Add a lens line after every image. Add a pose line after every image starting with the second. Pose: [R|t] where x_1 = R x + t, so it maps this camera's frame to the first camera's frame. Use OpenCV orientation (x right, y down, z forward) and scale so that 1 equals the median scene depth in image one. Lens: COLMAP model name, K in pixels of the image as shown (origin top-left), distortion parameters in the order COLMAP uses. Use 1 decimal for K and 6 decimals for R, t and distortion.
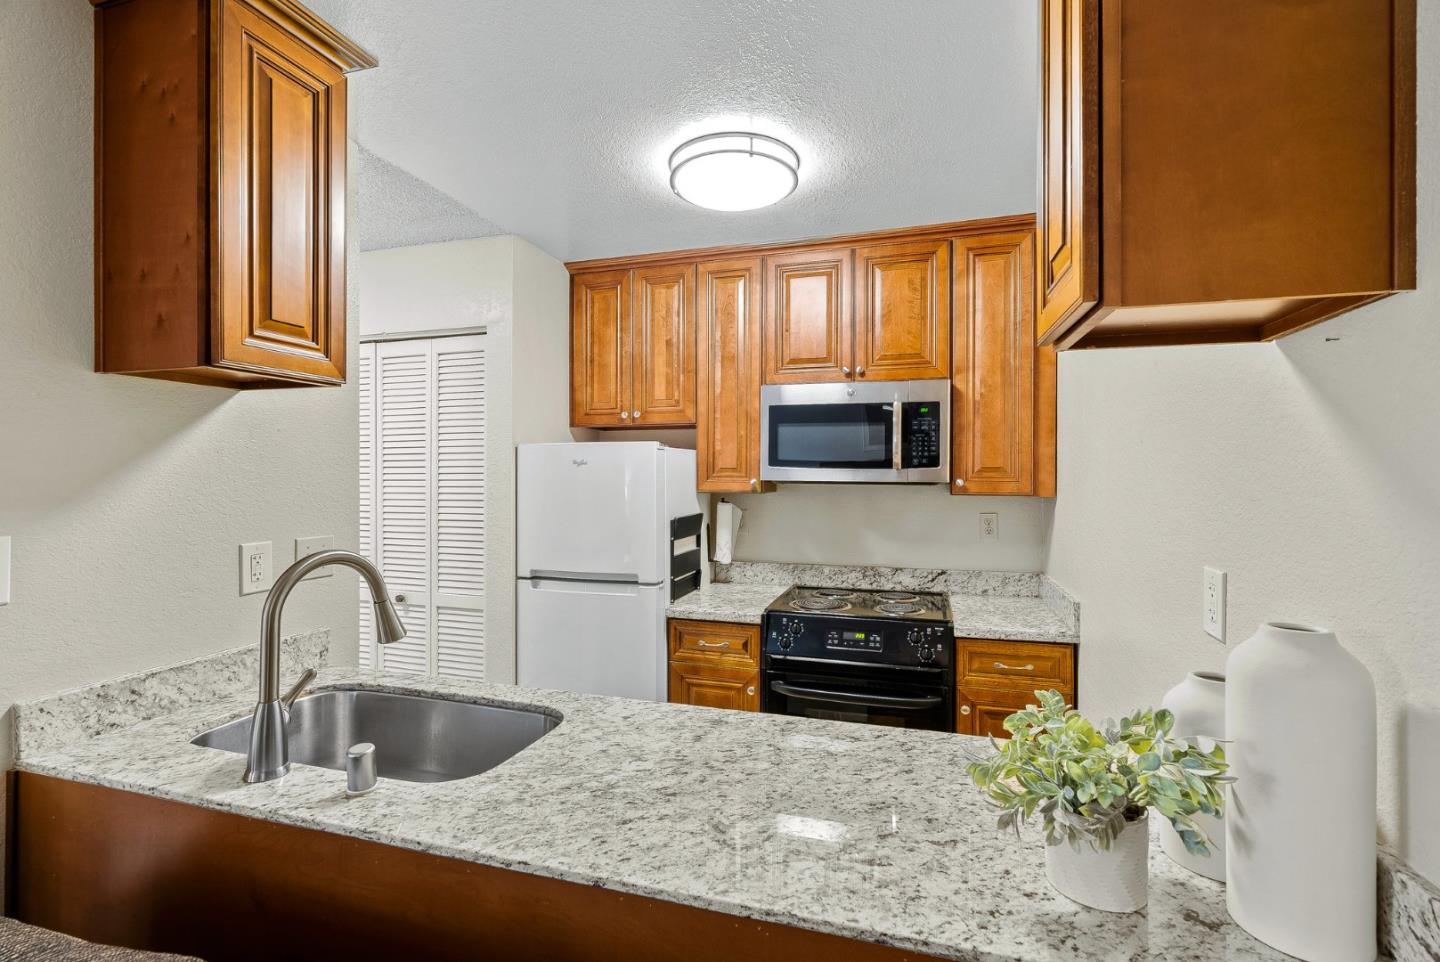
lens RADIAL K [[664.8, 0, 731.2], [0, 664.8, 468.8], [0, 0, 1]] dist [0.000569, 0.000494]
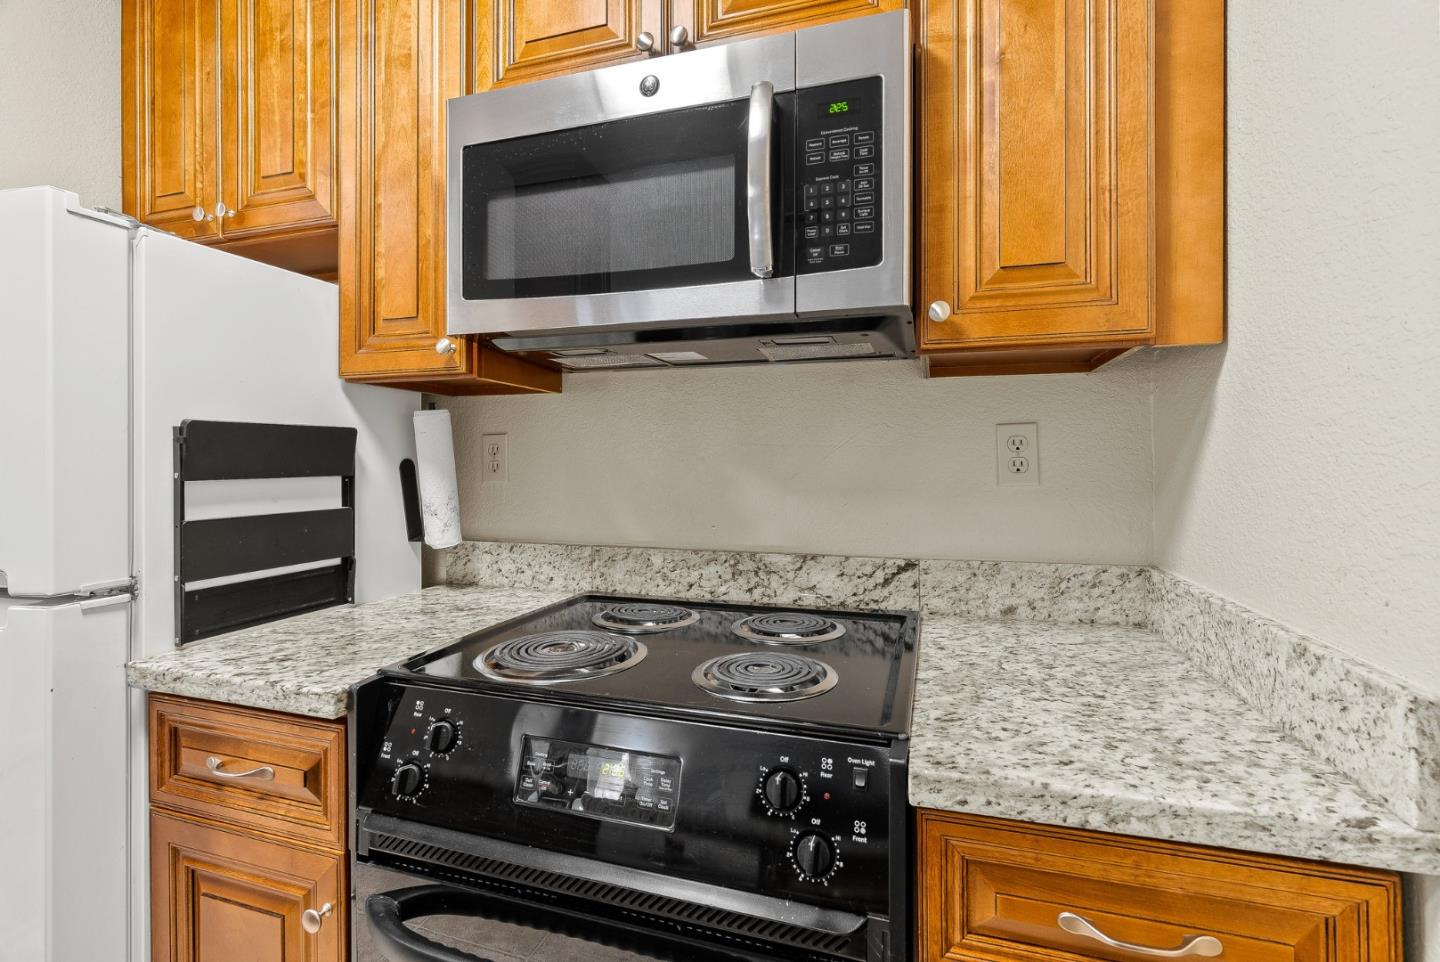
lens RADIAL K [[680.5, 0, 719.8], [0, 680.5, 449.6], [0, 0, 1]] dist [-0.001419, -0.000300]
pose [[0.999815, -0.001928, -0.019148, 0.224931], [0.001737, 0.999948, -0.010011, 0.094157], [0.019166, 0.009976, 0.999767, 0.613625]]
